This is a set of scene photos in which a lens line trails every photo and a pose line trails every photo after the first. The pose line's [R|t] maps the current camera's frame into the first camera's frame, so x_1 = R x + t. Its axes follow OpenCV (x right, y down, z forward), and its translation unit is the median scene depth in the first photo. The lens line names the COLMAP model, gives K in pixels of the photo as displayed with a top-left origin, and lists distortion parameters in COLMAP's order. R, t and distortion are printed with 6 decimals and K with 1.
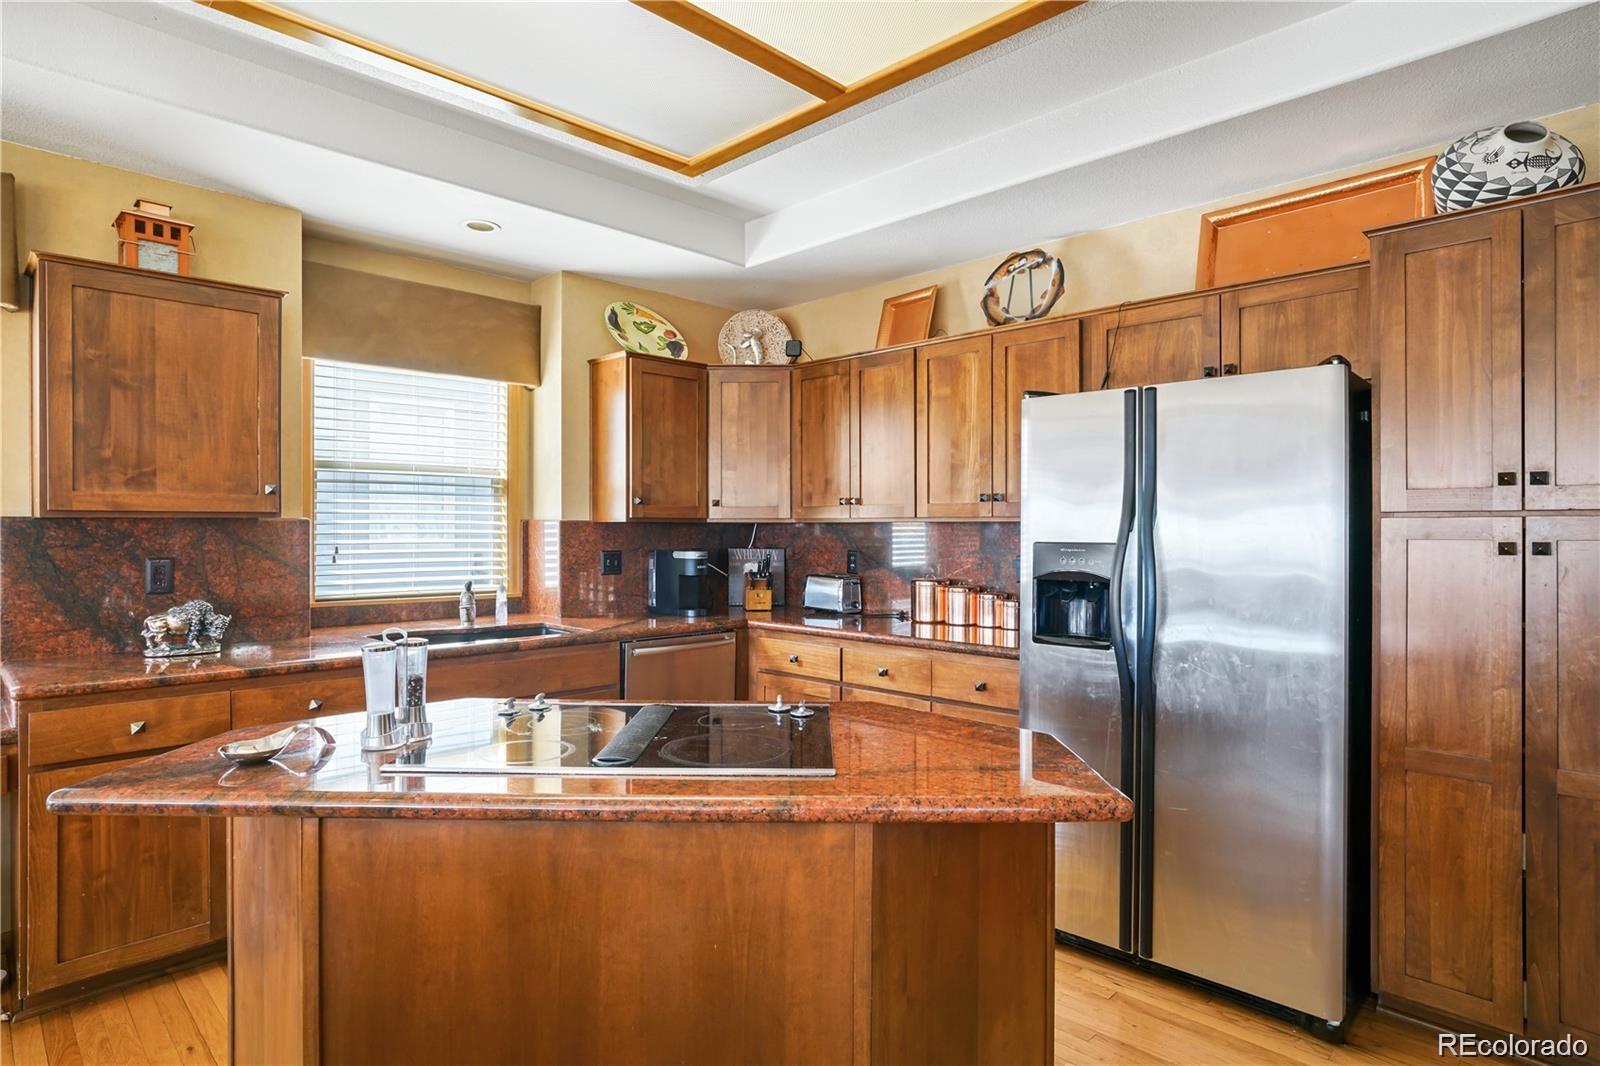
lens RADIAL K [[872.2, 0, 797.0], [0, 872.2, 523.5], [0, 0, 1]] dist [-0.024345, 0.013452]
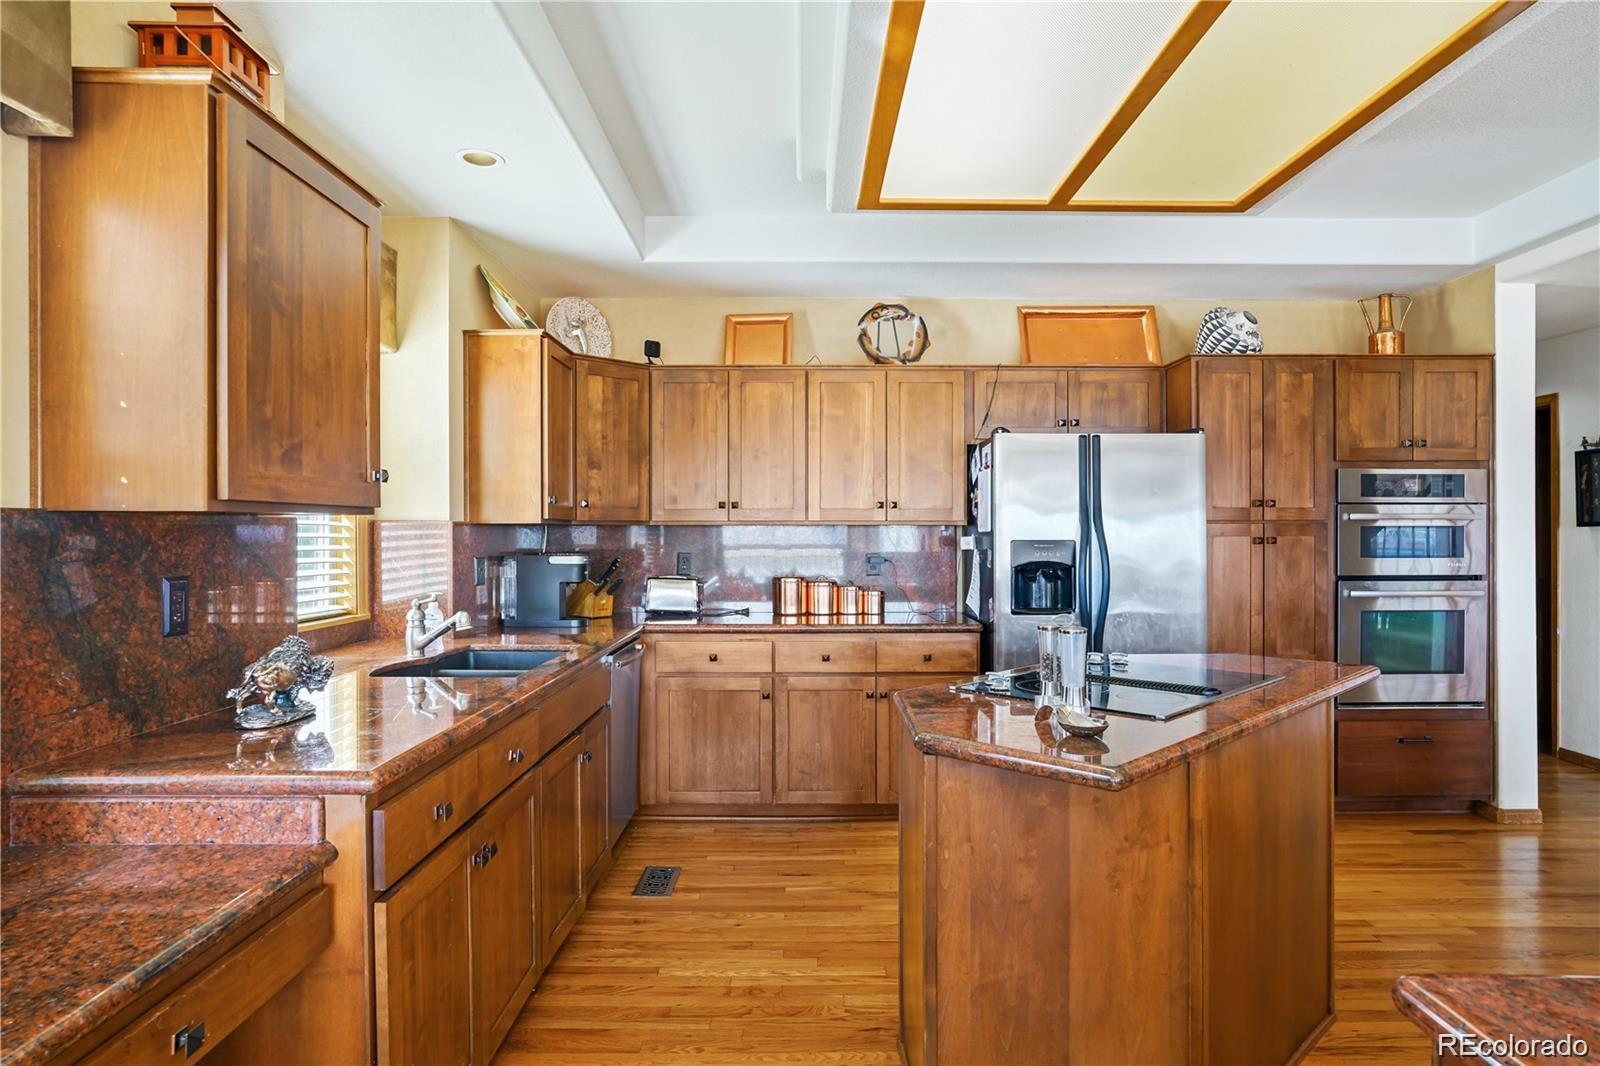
lens RADIAL K [[903.6, 0, 800.7], [0, 903.6, 531.0], [0, 0, 1]] dist [-0.035765, 0.002424]
pose [[0.708038, -0.000585, 0.706174, -0.742208], [-0.001857, 0.999995, 0.002690, 0.003029], [-0.706172, -0.003216, 0.708033, 0.193969]]
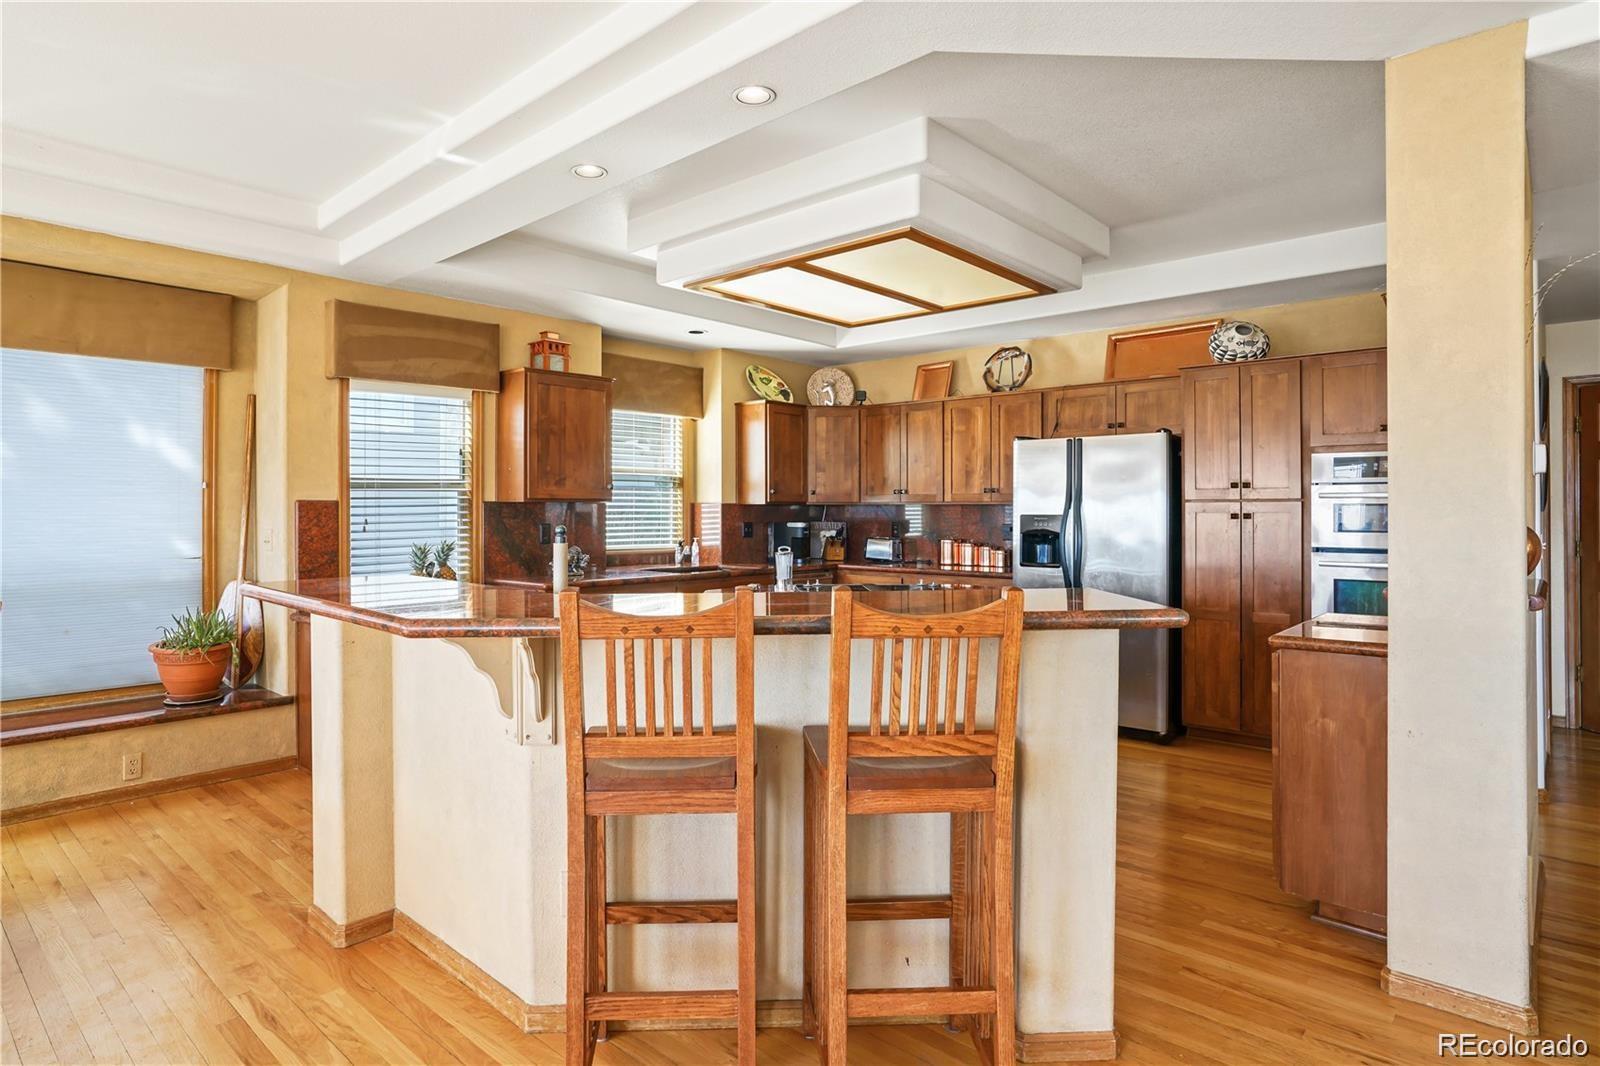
lens RADIAL K [[880.1, 0, 767.7], [0, 880.1, 499.8], [0, 0, 1]] dist [-0.019703, 0.000313]
pose [[0.999320, 0.000428, 0.036872, -0.286944], [-0.000178, 0.999977, -0.006783, 0.001103], [-0.036874, 0.006771, 0.999297, -0.740581]]
